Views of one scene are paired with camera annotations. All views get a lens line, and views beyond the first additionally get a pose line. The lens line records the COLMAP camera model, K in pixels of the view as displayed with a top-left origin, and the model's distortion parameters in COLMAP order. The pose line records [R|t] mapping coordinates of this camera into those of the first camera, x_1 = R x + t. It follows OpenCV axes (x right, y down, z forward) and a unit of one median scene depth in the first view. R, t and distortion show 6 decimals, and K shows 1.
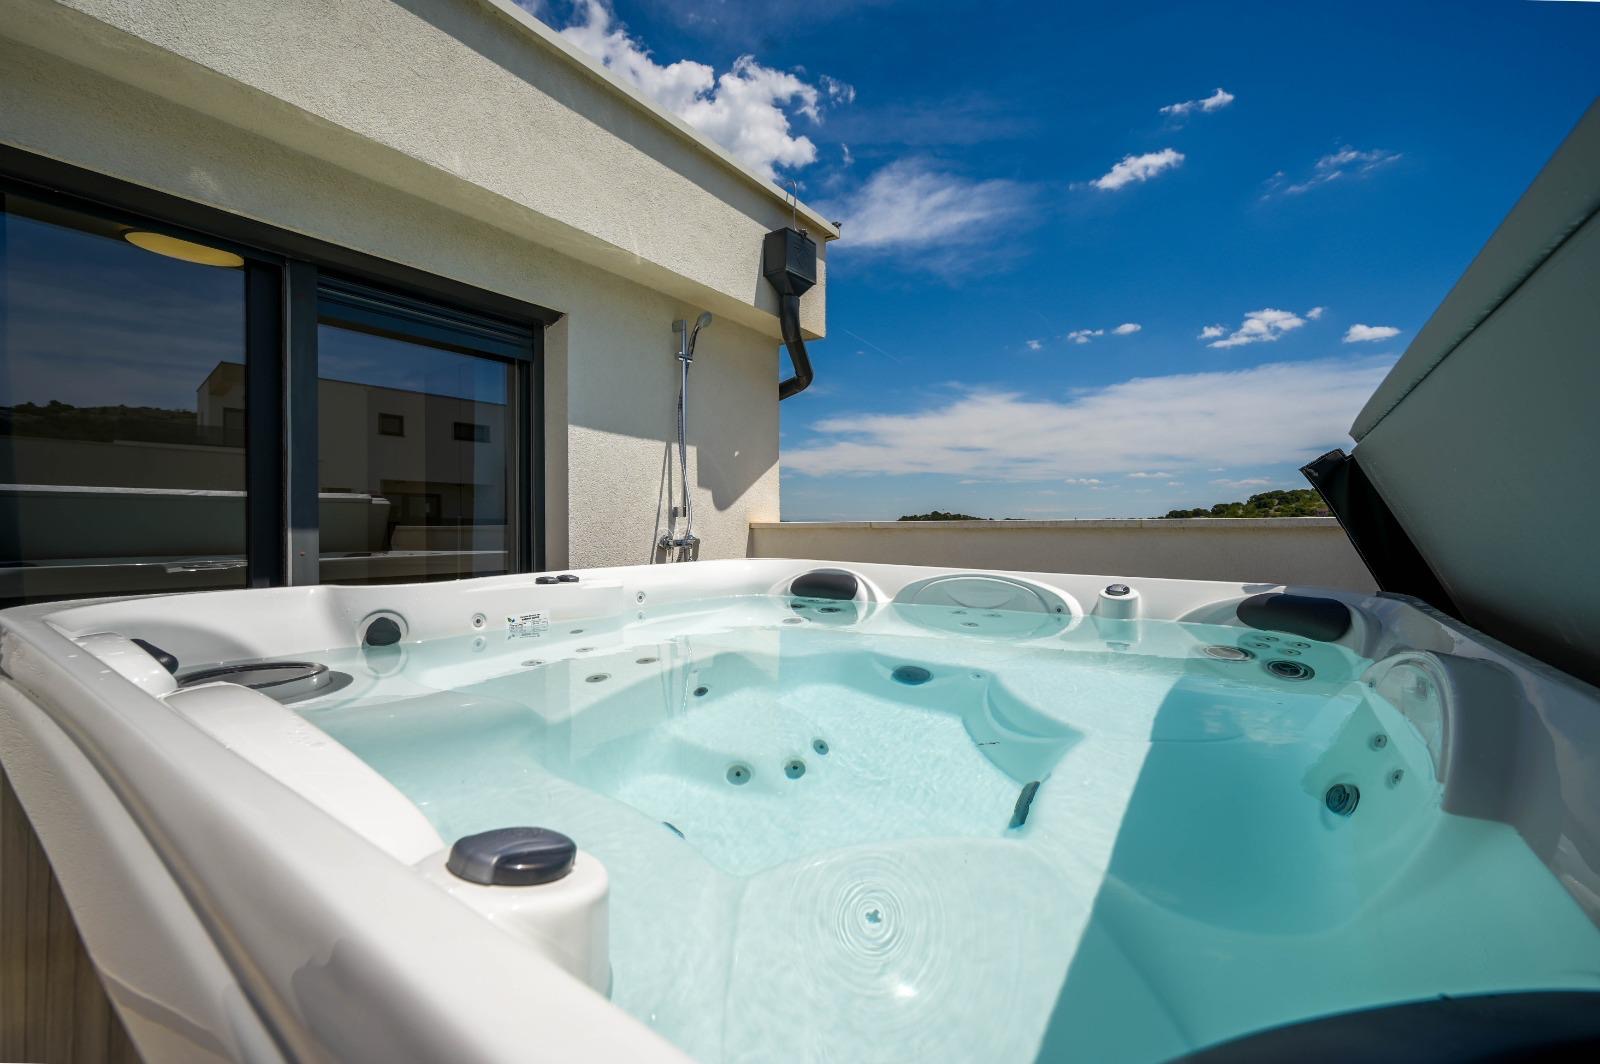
lens RADIAL K [[650.6, 0, 800.9], [0, 650.6, 529.2], [0, 0, 1]] dist [-0.000539, 0.000064]
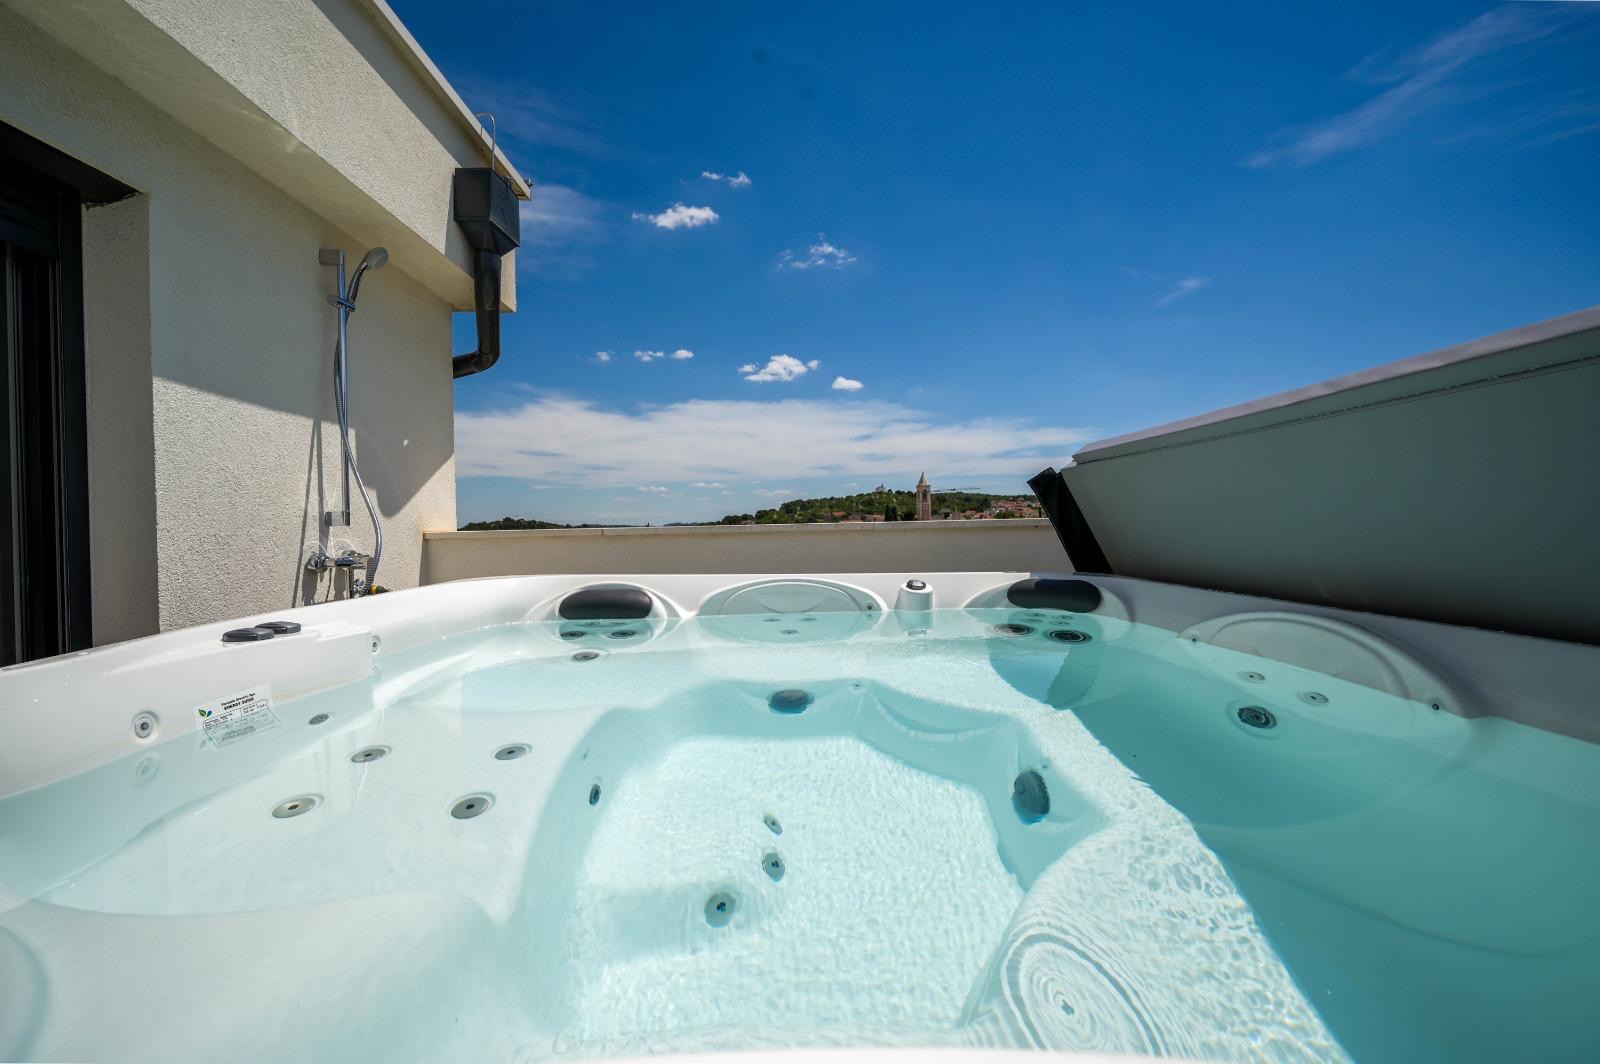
lens RADIAL K [[636.2, 0, 800.0], [0, 636.2, 532.0], [0, 0, 1]] dist [-0.000798, 0.000169]
pose [[0.802144, -0.019124, 0.596824, -0.197856], [0.021542, 0.999763, 0.003082, -0.003561], [-0.596741, 0.010385, 0.802366, 0.139980]]
